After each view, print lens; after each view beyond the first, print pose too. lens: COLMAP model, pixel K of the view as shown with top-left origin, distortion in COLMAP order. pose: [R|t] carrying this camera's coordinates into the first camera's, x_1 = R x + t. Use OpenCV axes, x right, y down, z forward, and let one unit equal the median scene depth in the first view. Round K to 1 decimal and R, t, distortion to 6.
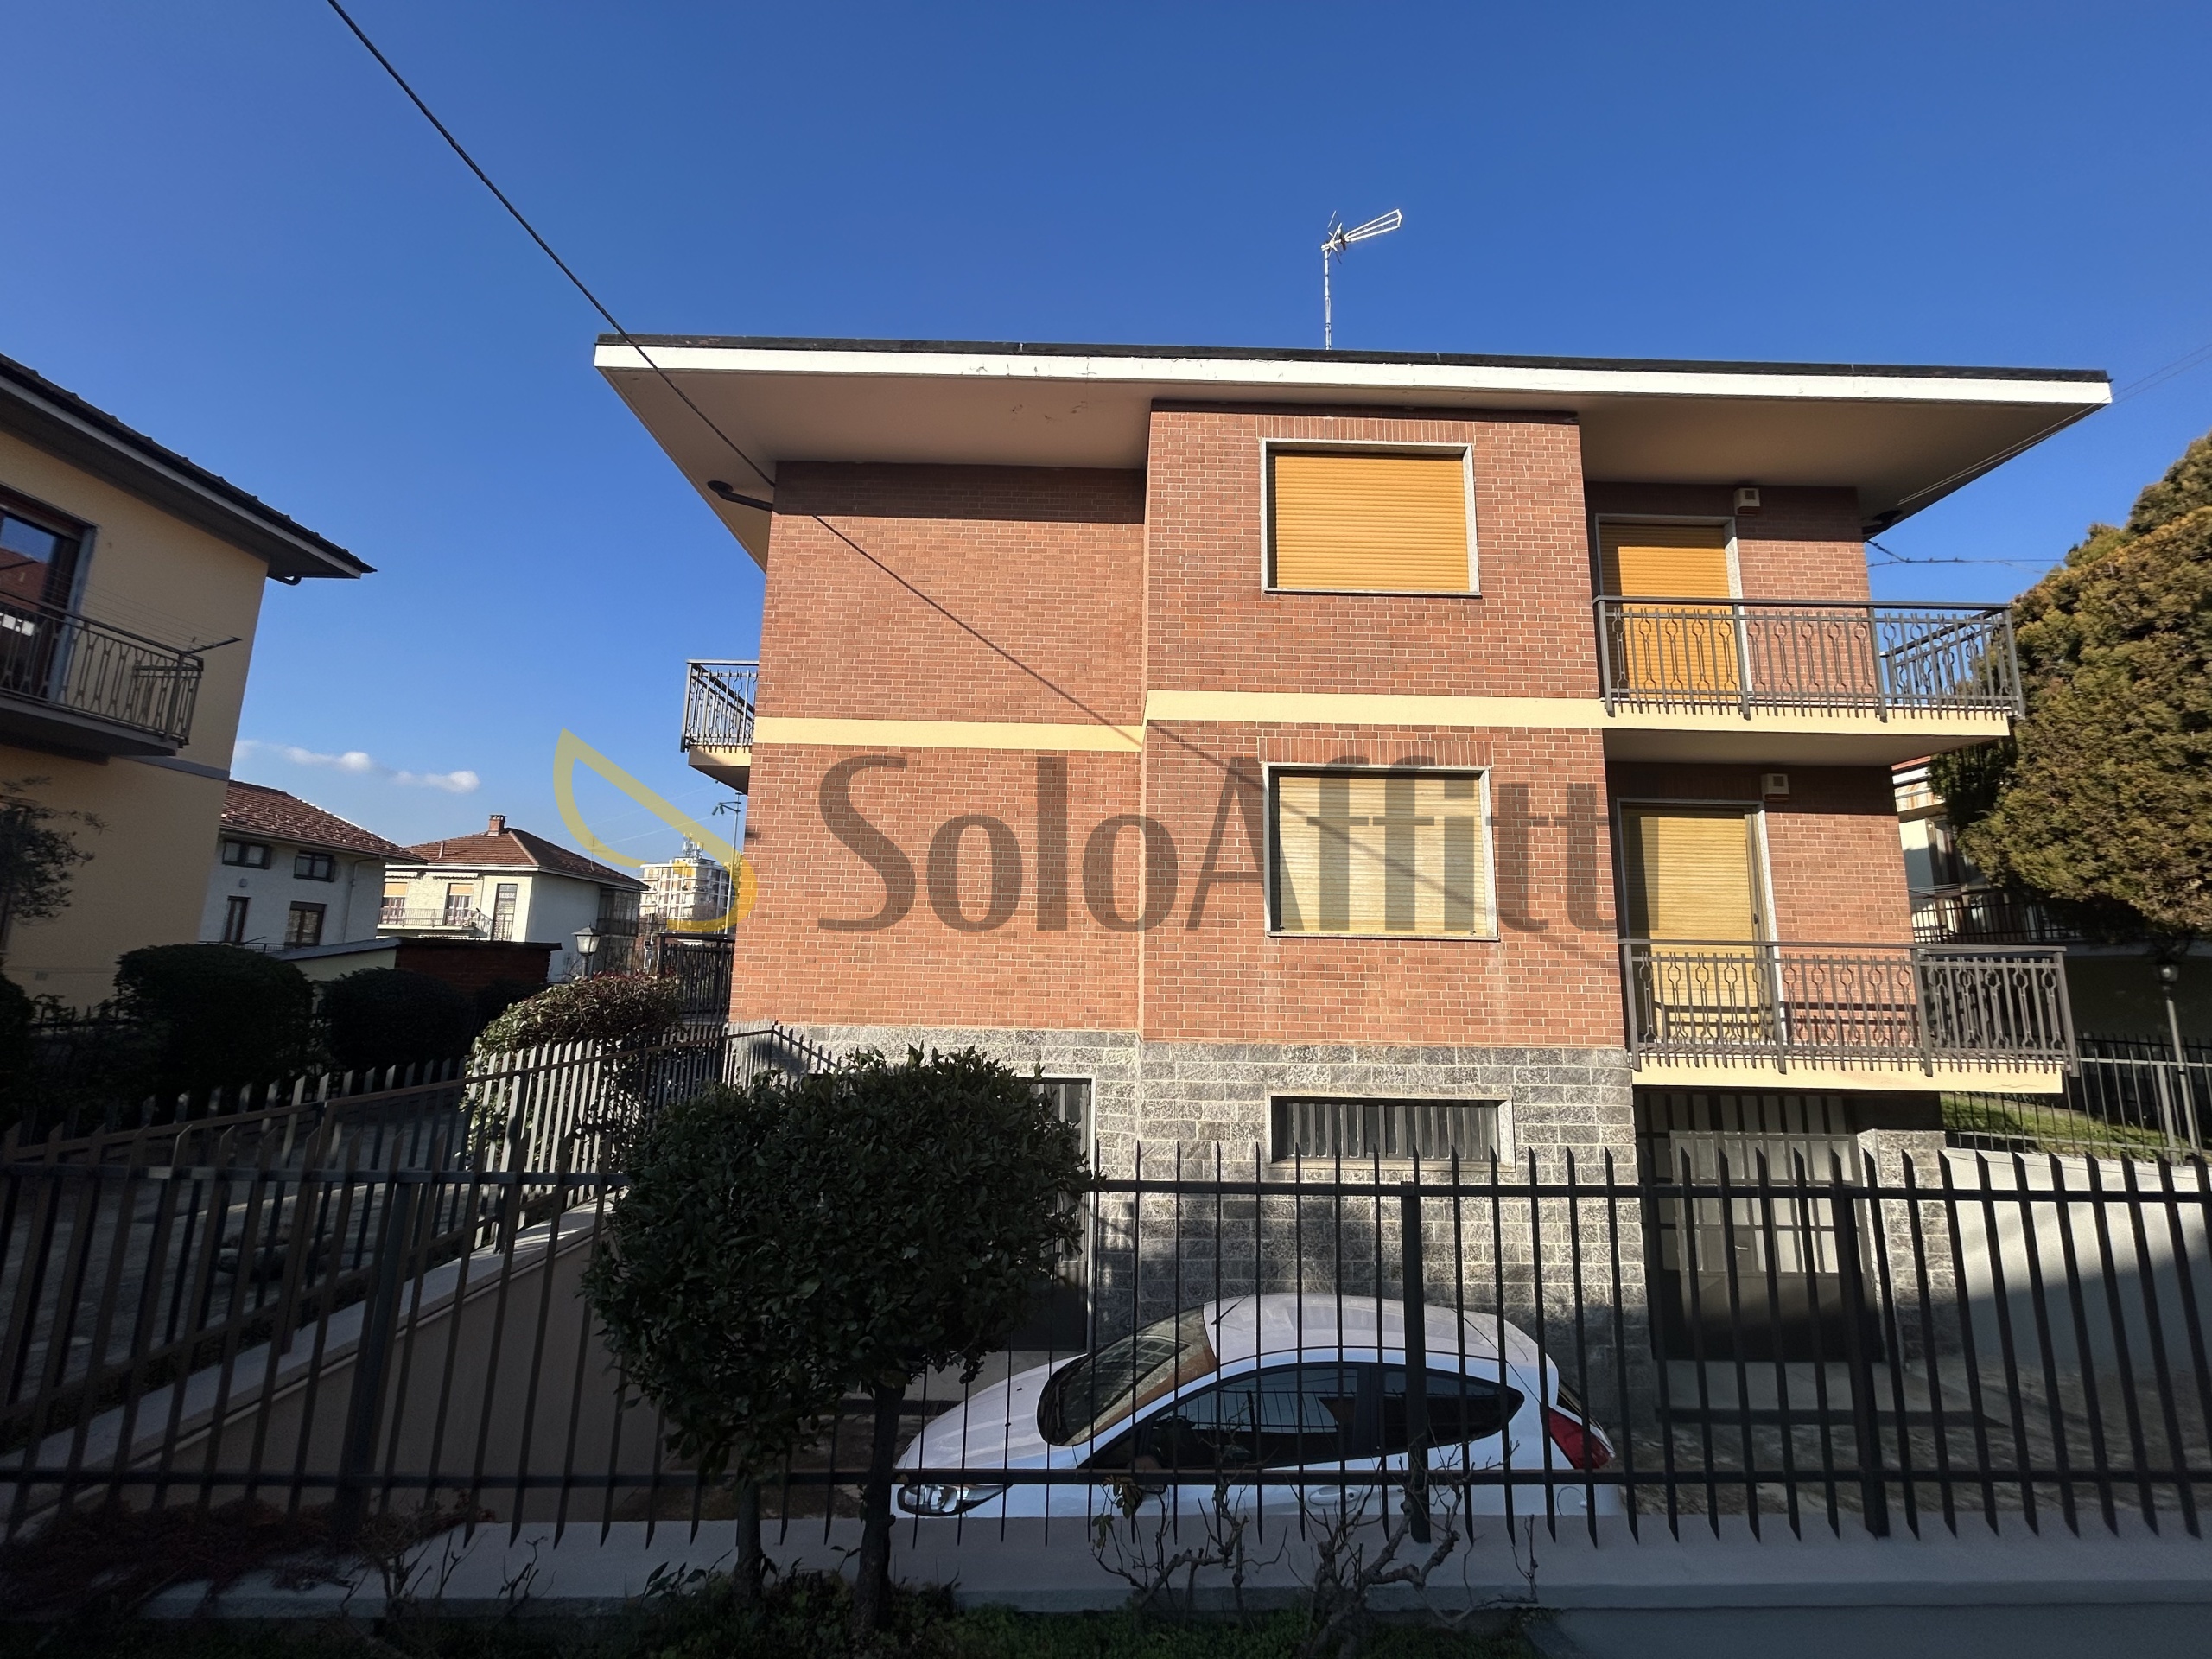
lens RADIAL K [[885.3, 0, 1111.7], [0, 885.3, 828.6], [0, 0, 1]] dist [-0.002249, 0.000507]
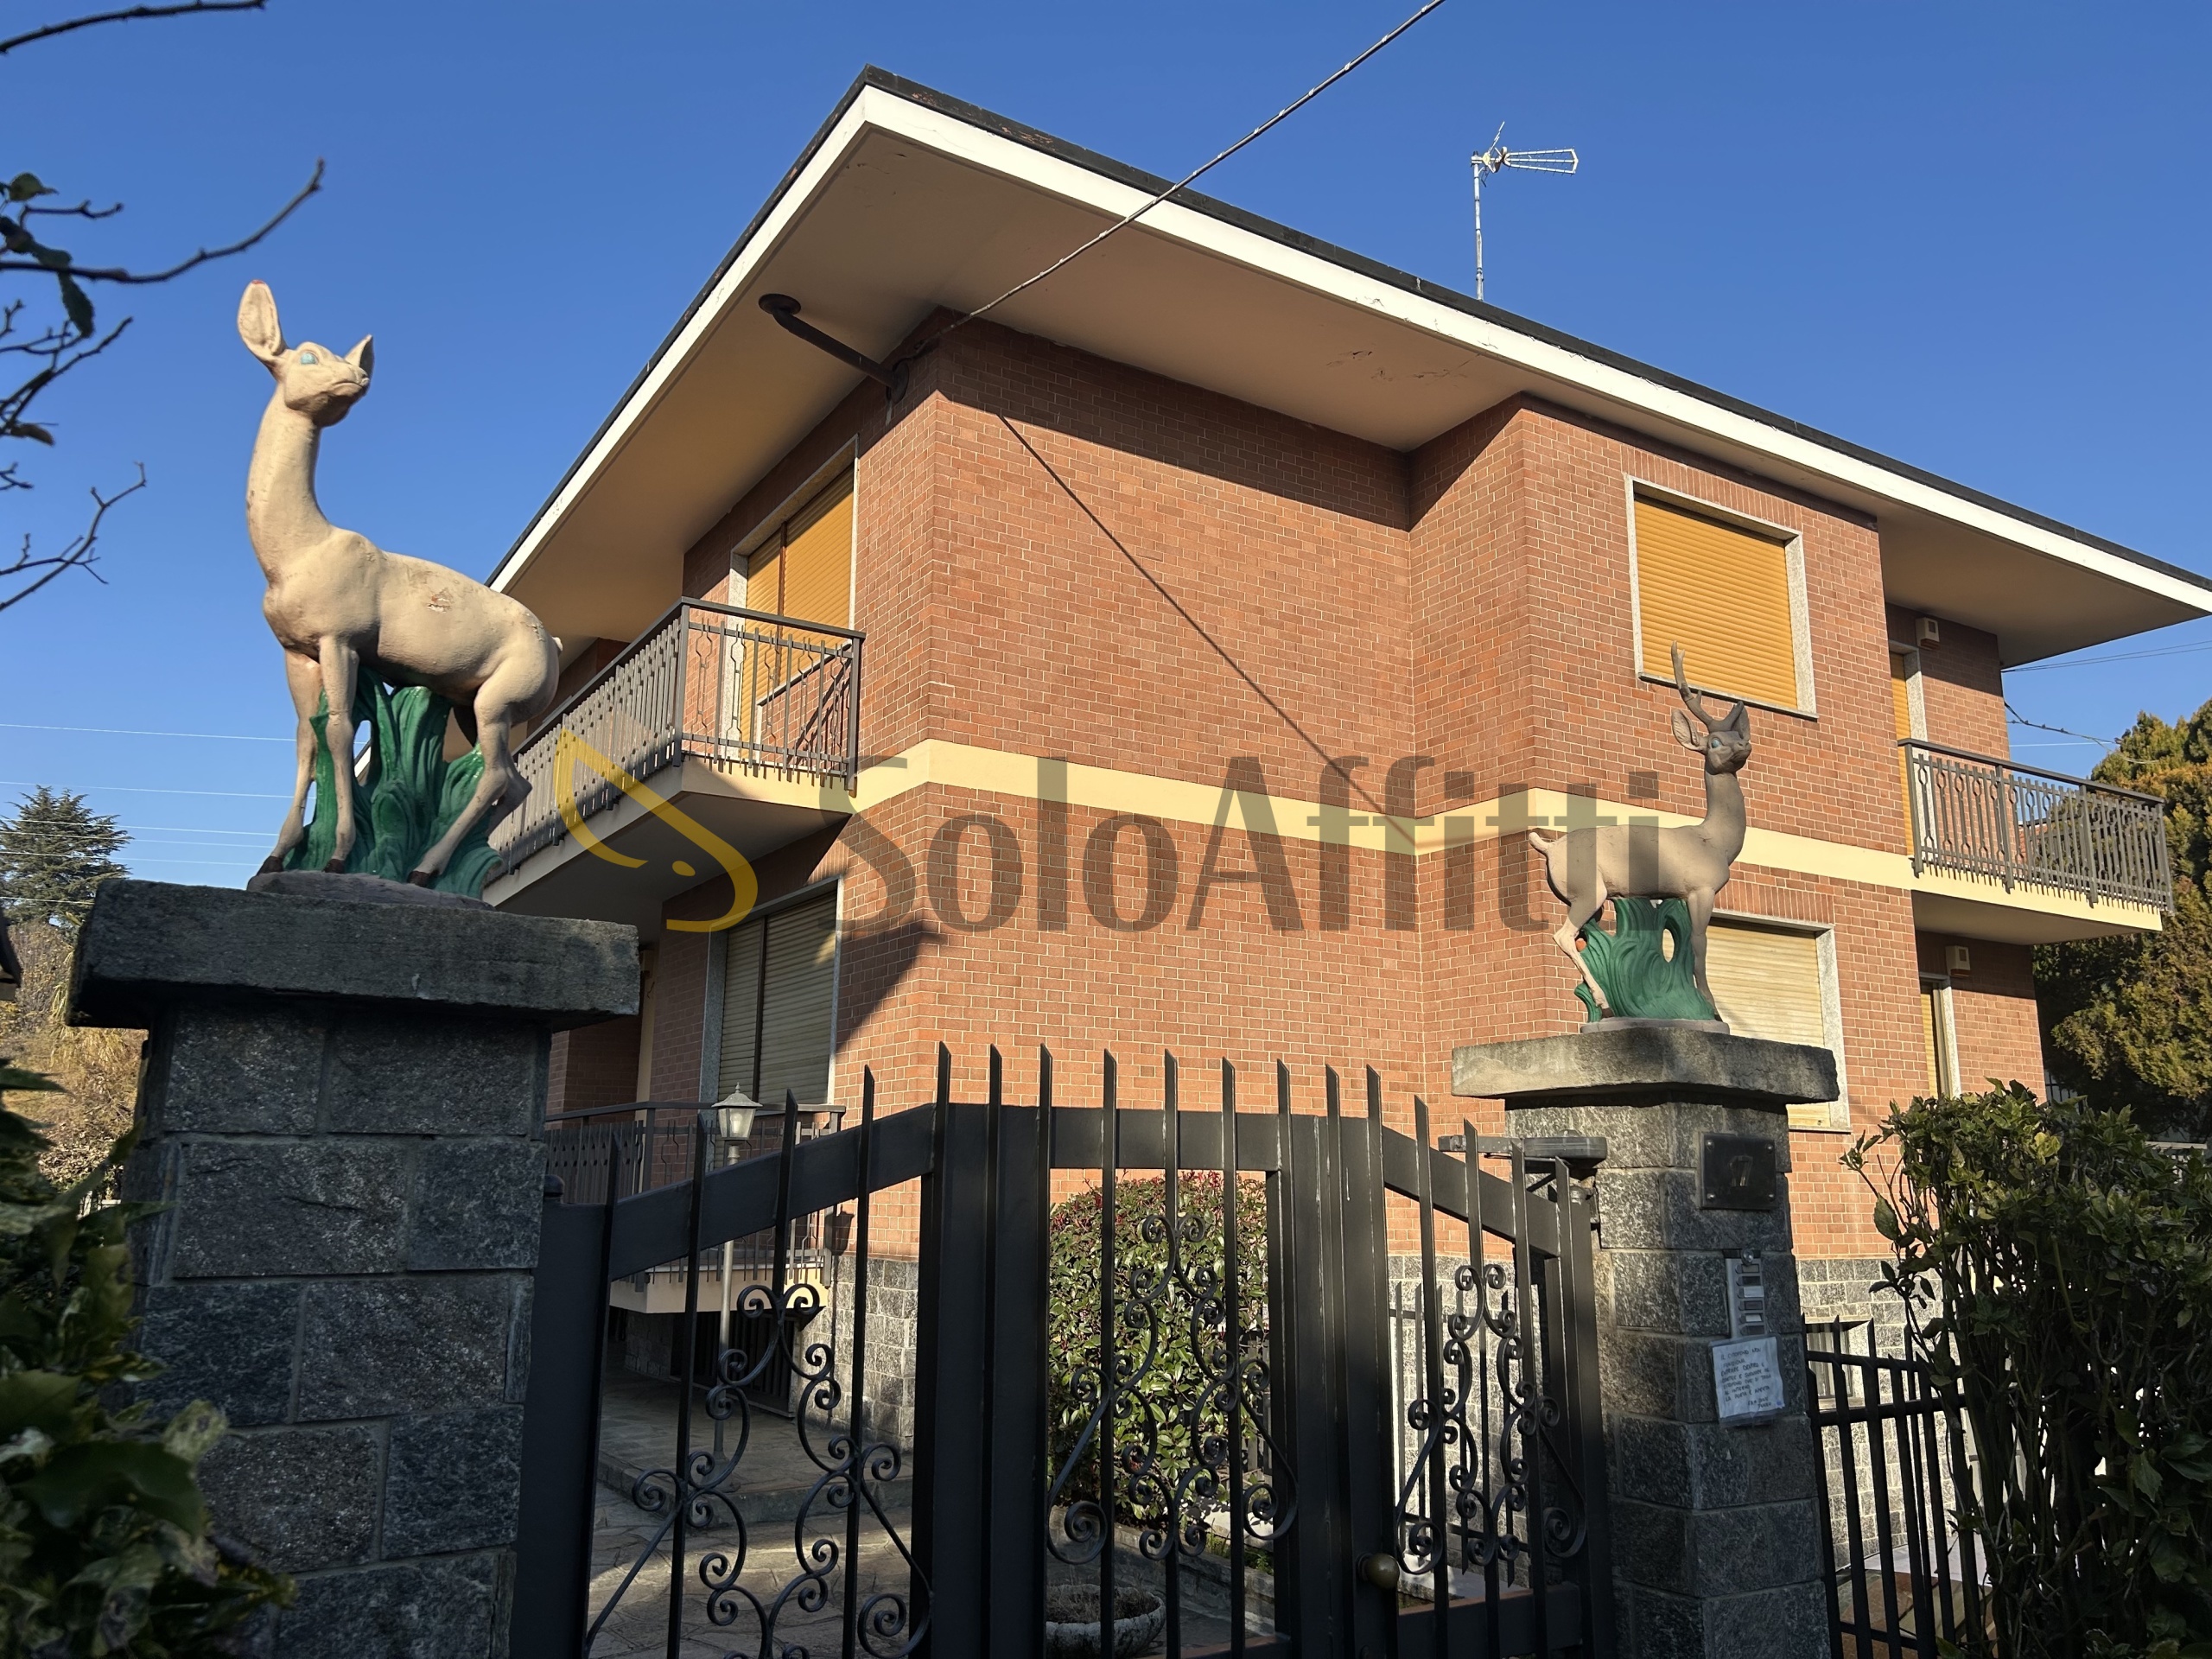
lens RADIAL K [[1668.9, 0, 1102.1], [0, 1668.9, 844.1], [0, 0, 1]] dist [0.052259, -0.052358]
pose [[0.854412, 0.095003, 0.510837, -0.887247], [-0.077562, 0.995447, -0.055401, -0.003546], [-0.513775, 0.007714, 0.857891, -0.018233]]
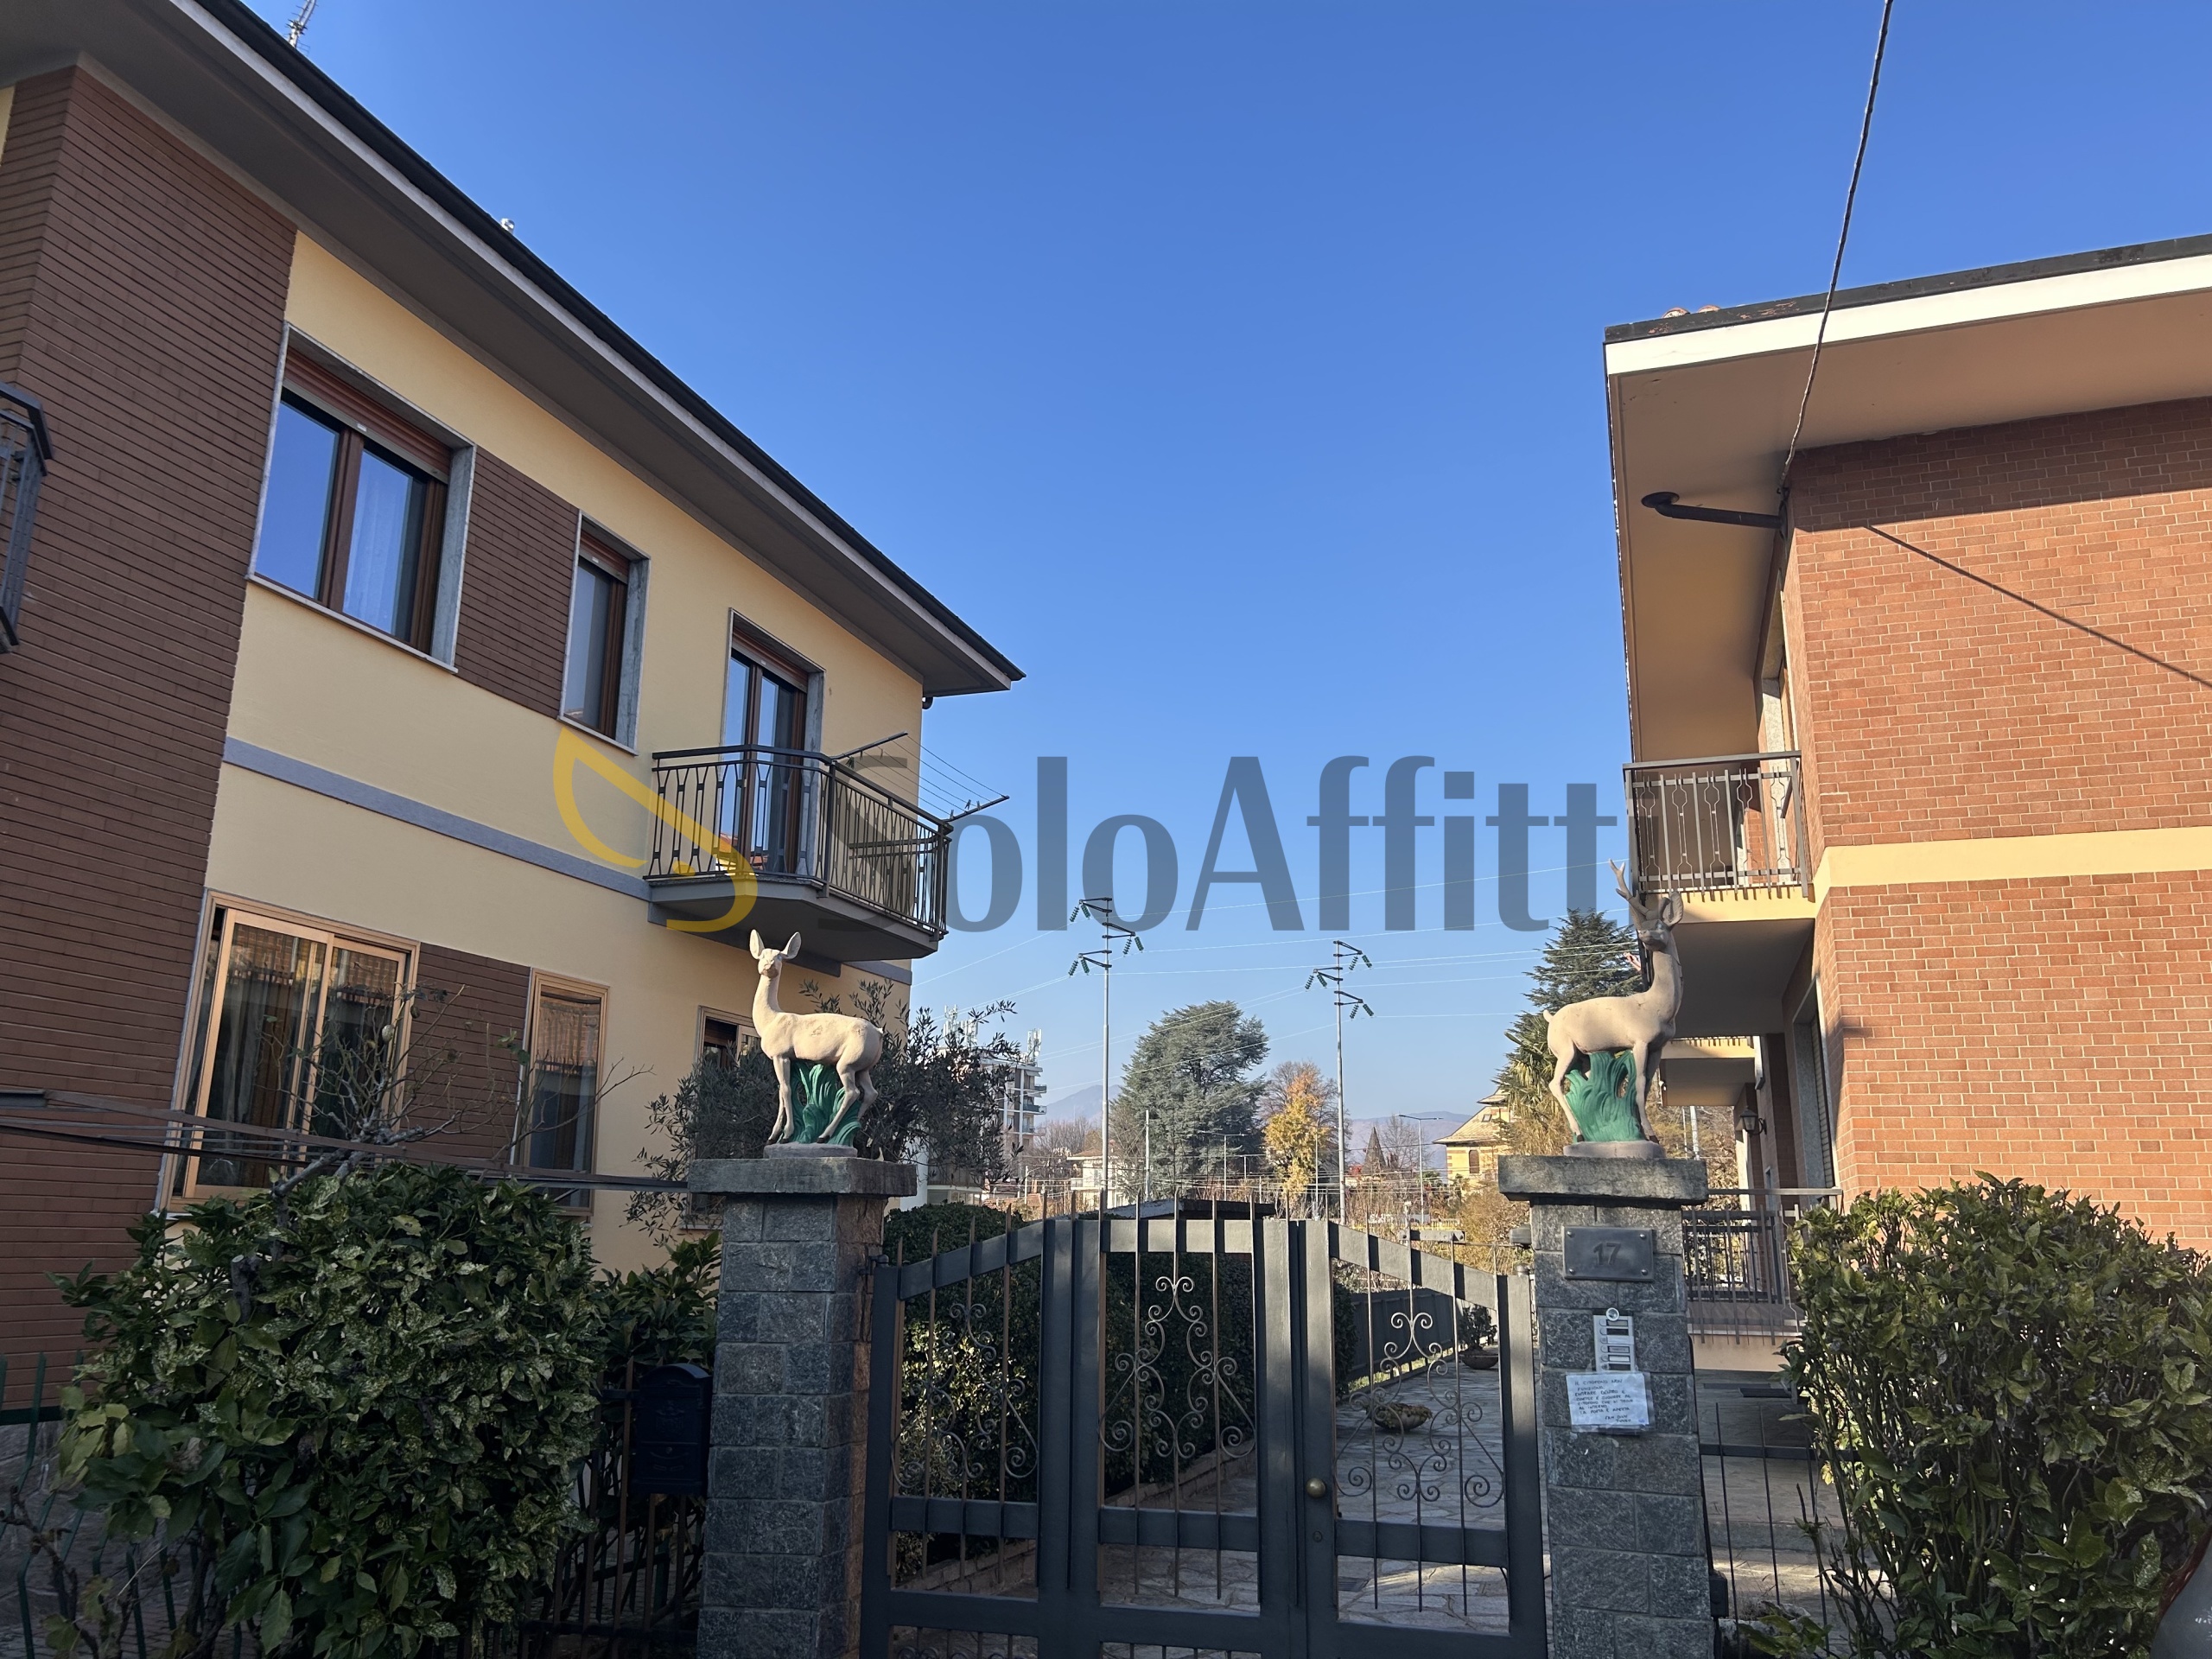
lens RADIAL K [[1668.9, 0, 1091.3], [0, 1668.9, 834.2], [0, 0, 1]] dist [0.052259, -0.052358]
pose [[0.942649, -0.087650, -0.322073, -0.523825], [0.061023, 0.993899, -0.091880, -0.056988], [0.328161, 0.066957, 0.942246, -0.341288]]
